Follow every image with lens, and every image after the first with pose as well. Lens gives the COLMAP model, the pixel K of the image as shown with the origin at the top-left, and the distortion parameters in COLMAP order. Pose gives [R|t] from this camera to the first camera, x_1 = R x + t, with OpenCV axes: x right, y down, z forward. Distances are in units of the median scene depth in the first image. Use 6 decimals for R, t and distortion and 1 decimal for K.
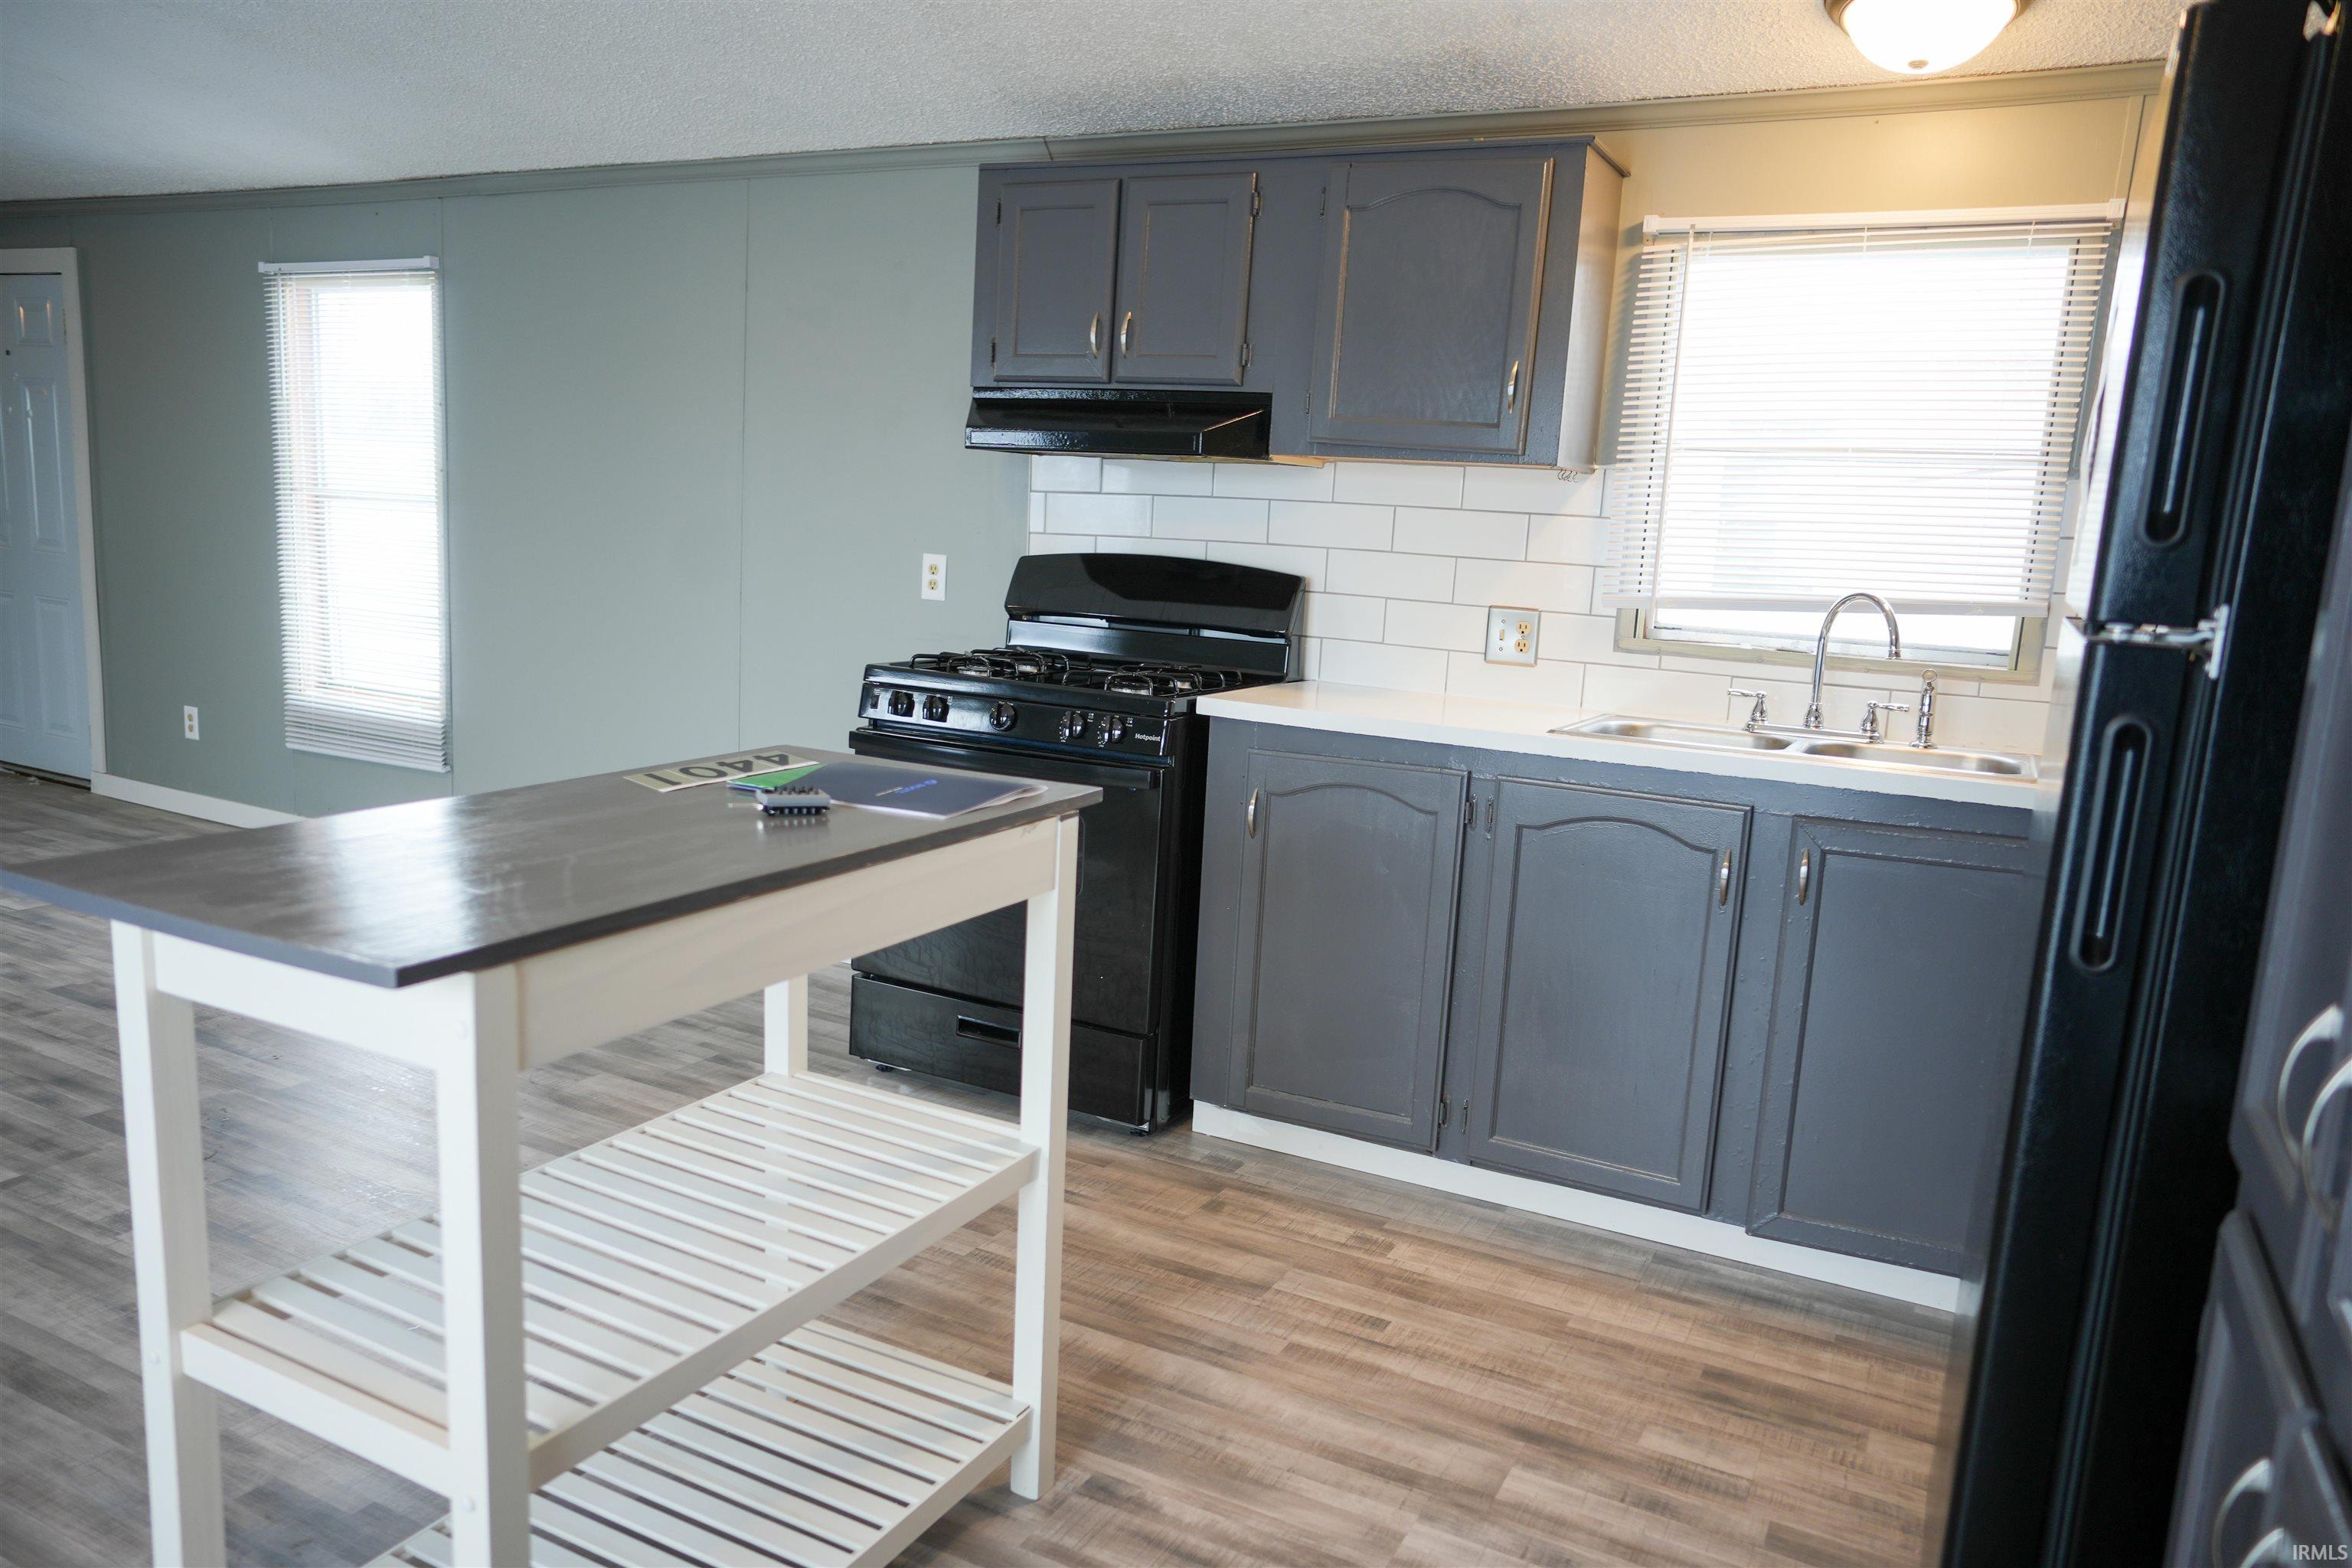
lens RADIAL K [[1620.7, 0, 1163.1], [0, 1620.7, 794.6], [0, 0, 1]] dist [-0.052472, 0.066611]
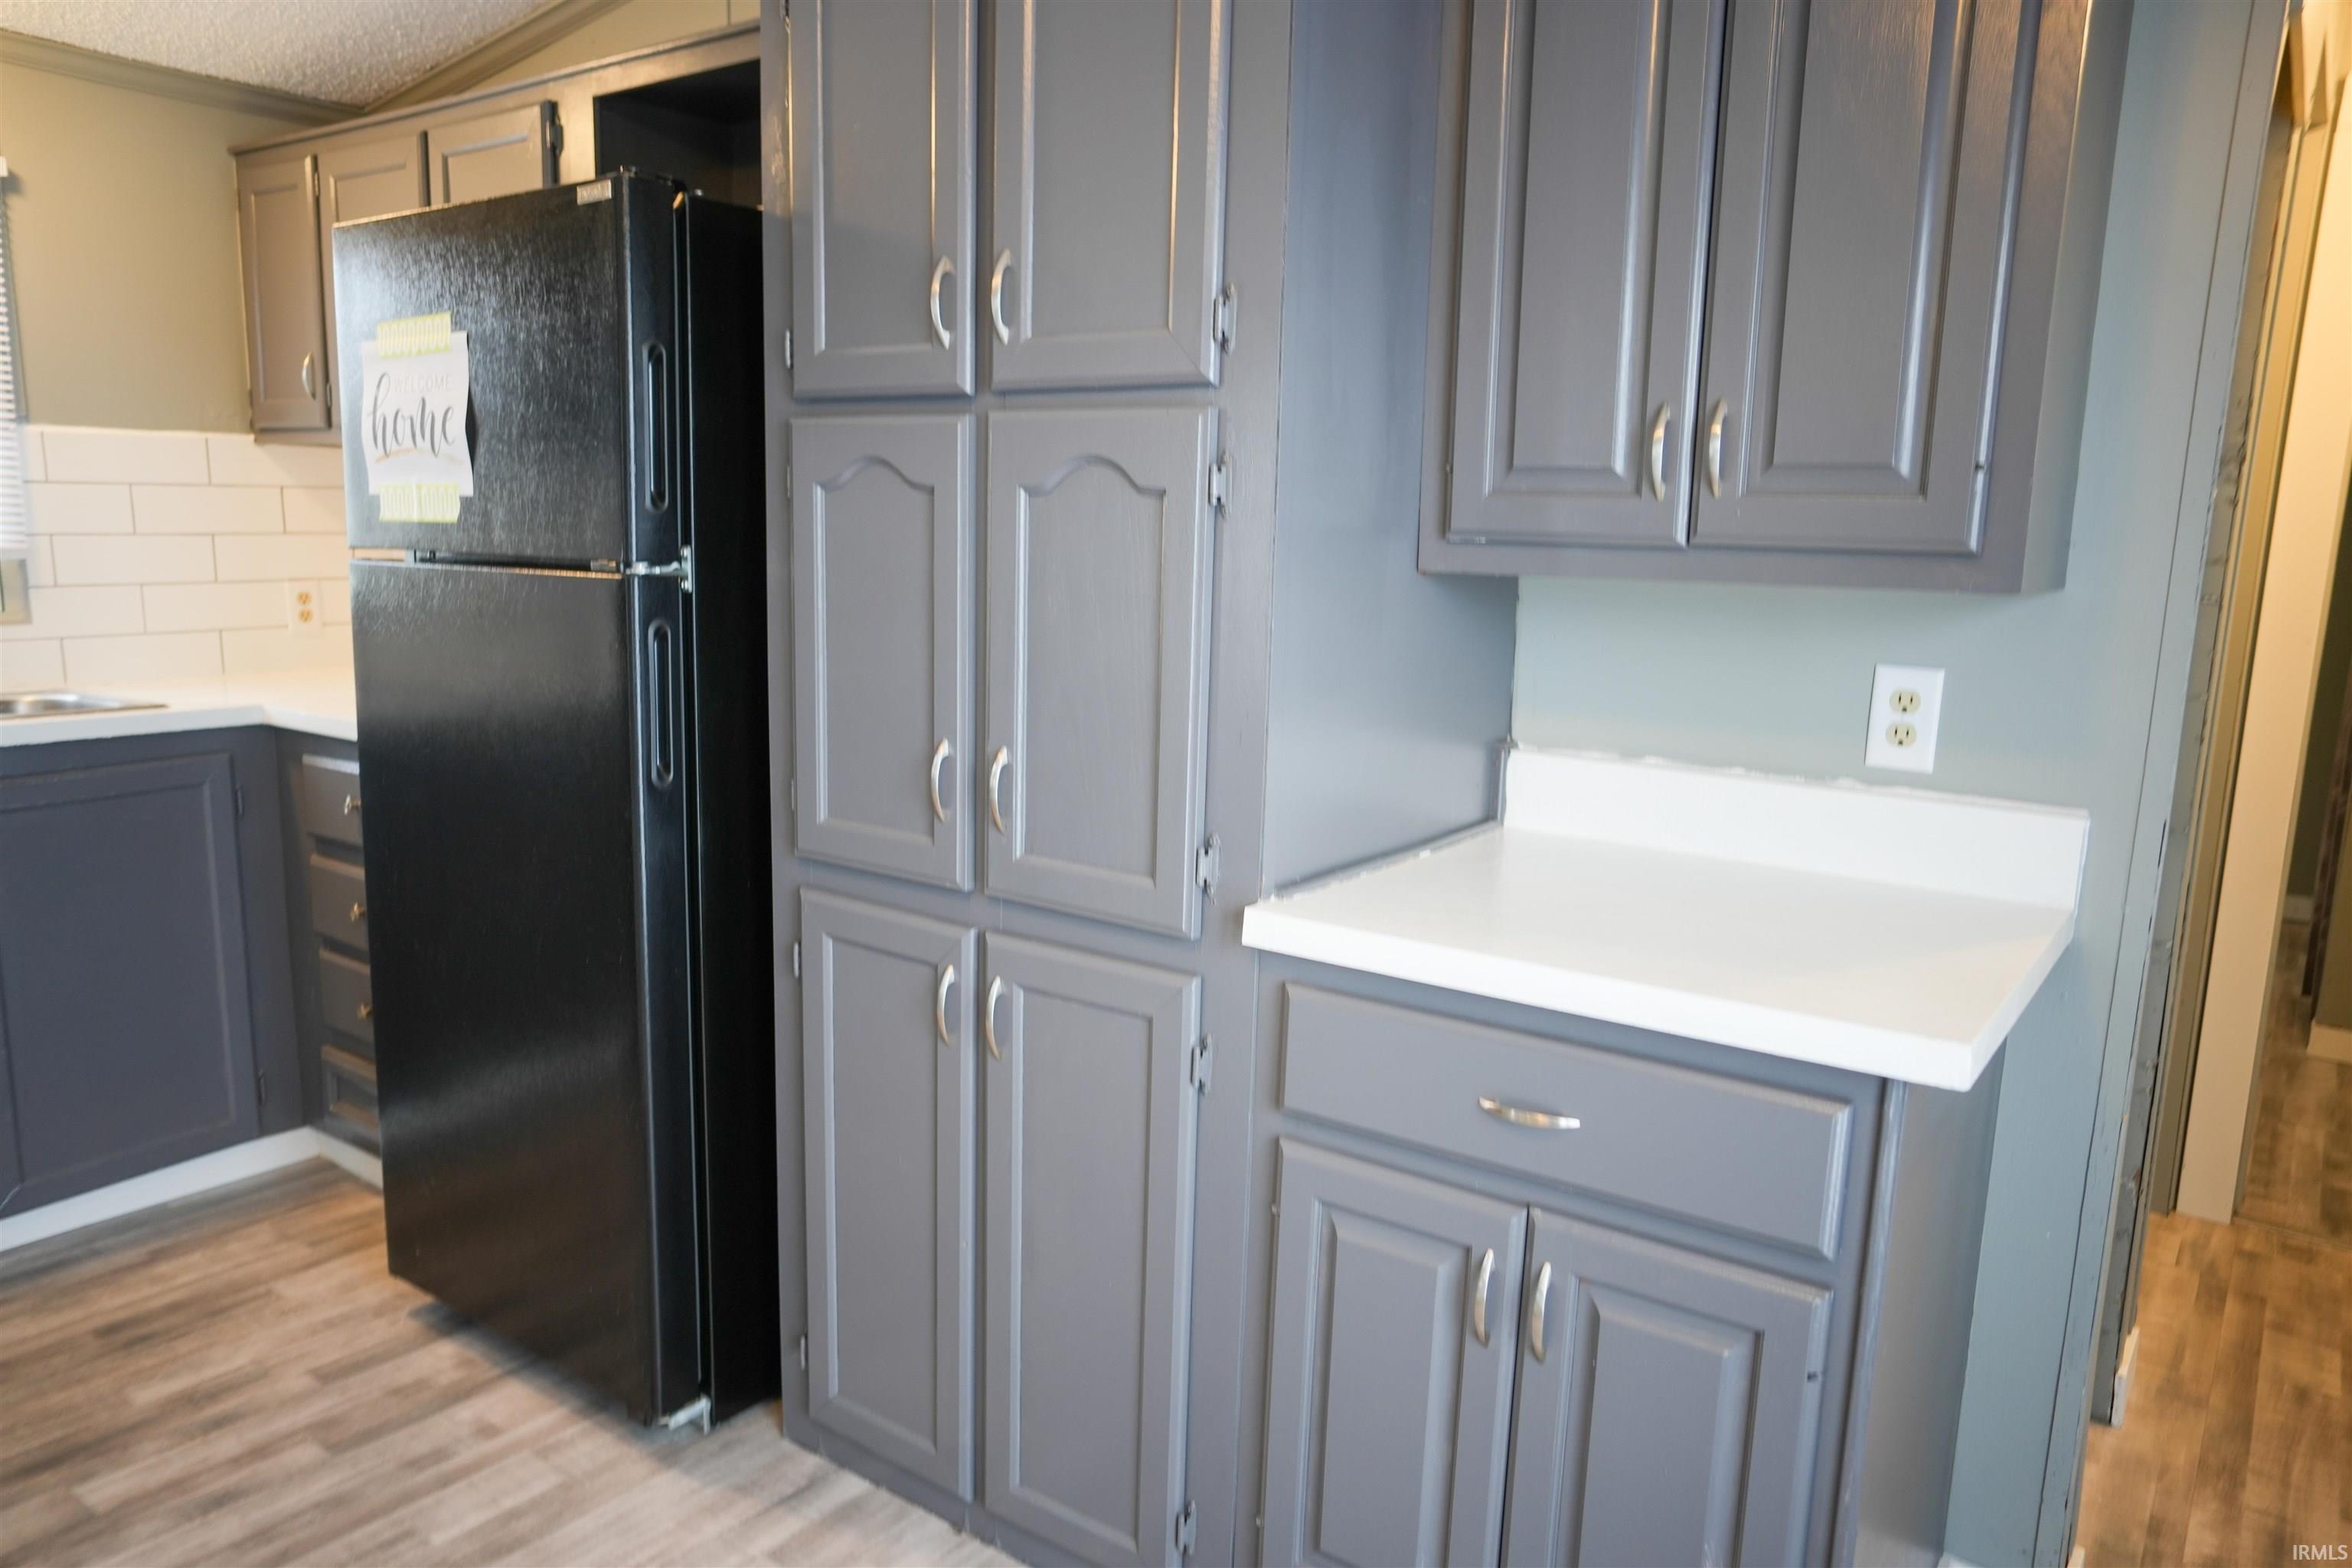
lens RADIAL K [[1620.7, 0, 1158.9], [0, 1620.7, 804.0], [0, 0, 1]] dist [-0.052472, 0.066611]
pose [[0.145576, -0.218875, 0.964832, -0.402548], [0.153731, 0.968380, 0.196484, -0.049590], [-0.977330, 0.119722, 0.174621, 0.119445]]
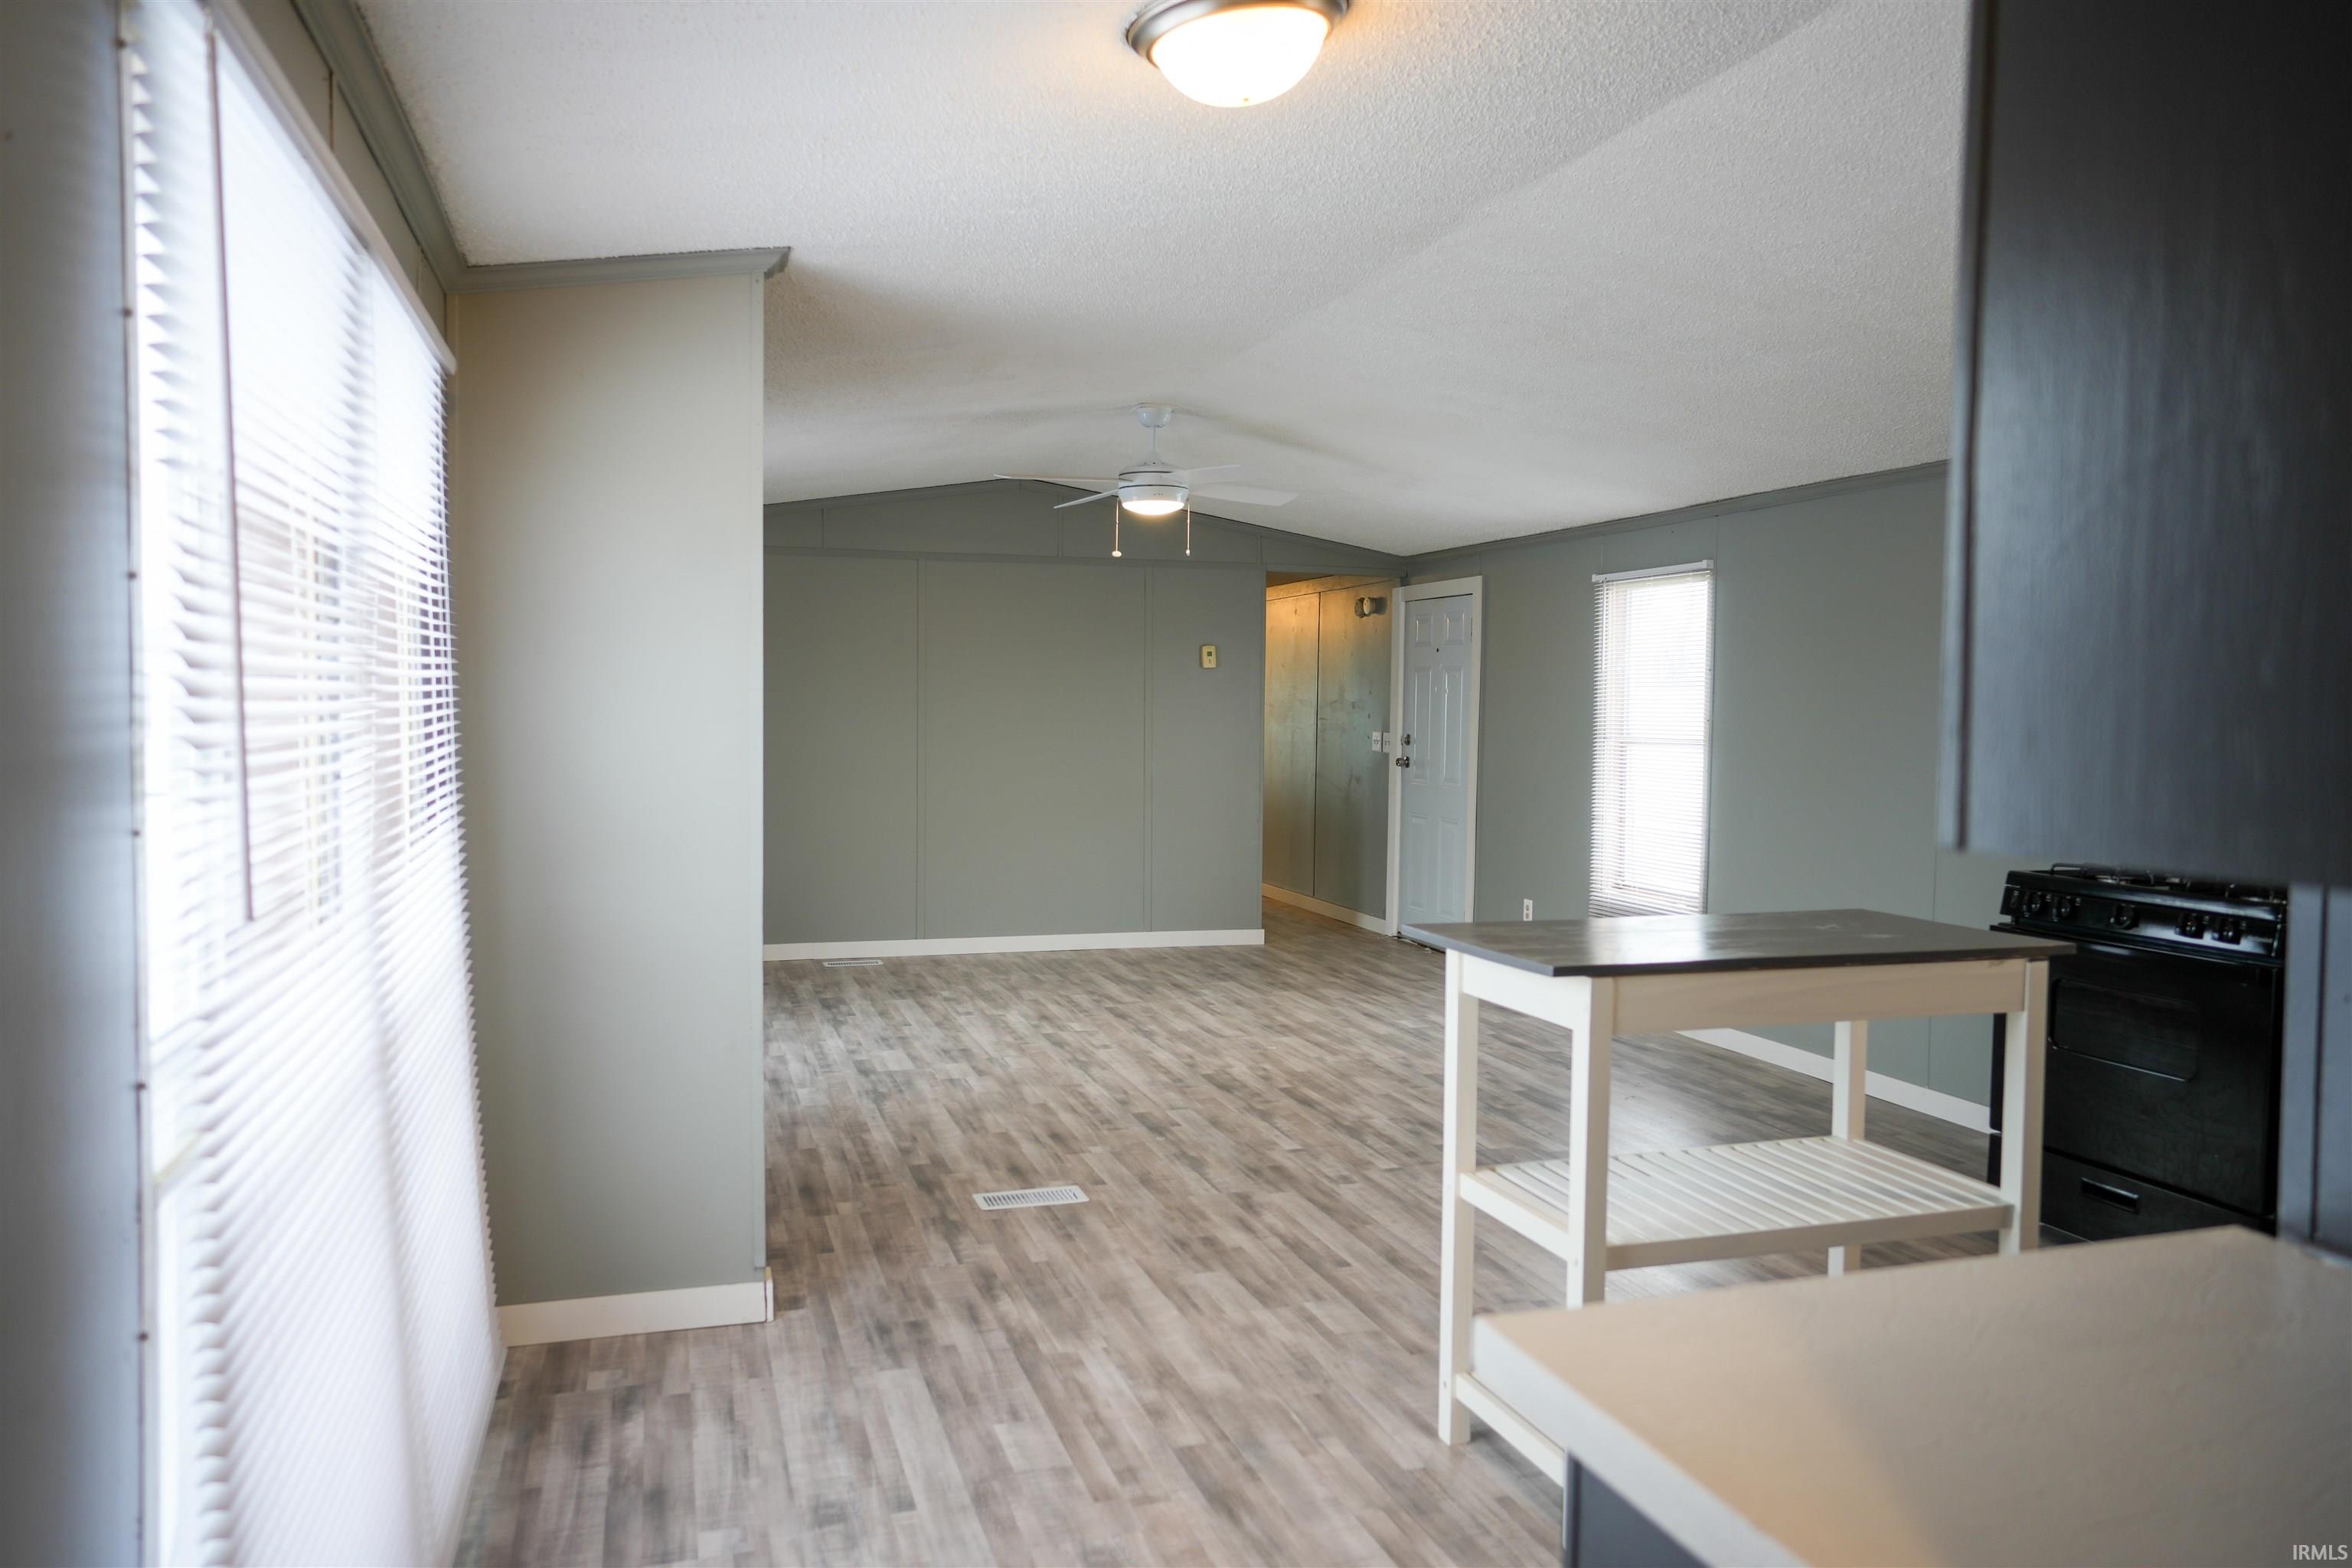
lens RADIAL K [[1620.7, 0, 1162.0], [0, 1620.7, 792.9], [0, 0, 1]] dist [-0.052472, 0.066611]
pose [[0.709295, -0.007461, -0.704872, 0.259470], [-0.096311, 0.989541, -0.107389, 0.062911], [0.698301, 0.144058, 0.701158, -0.348595]]
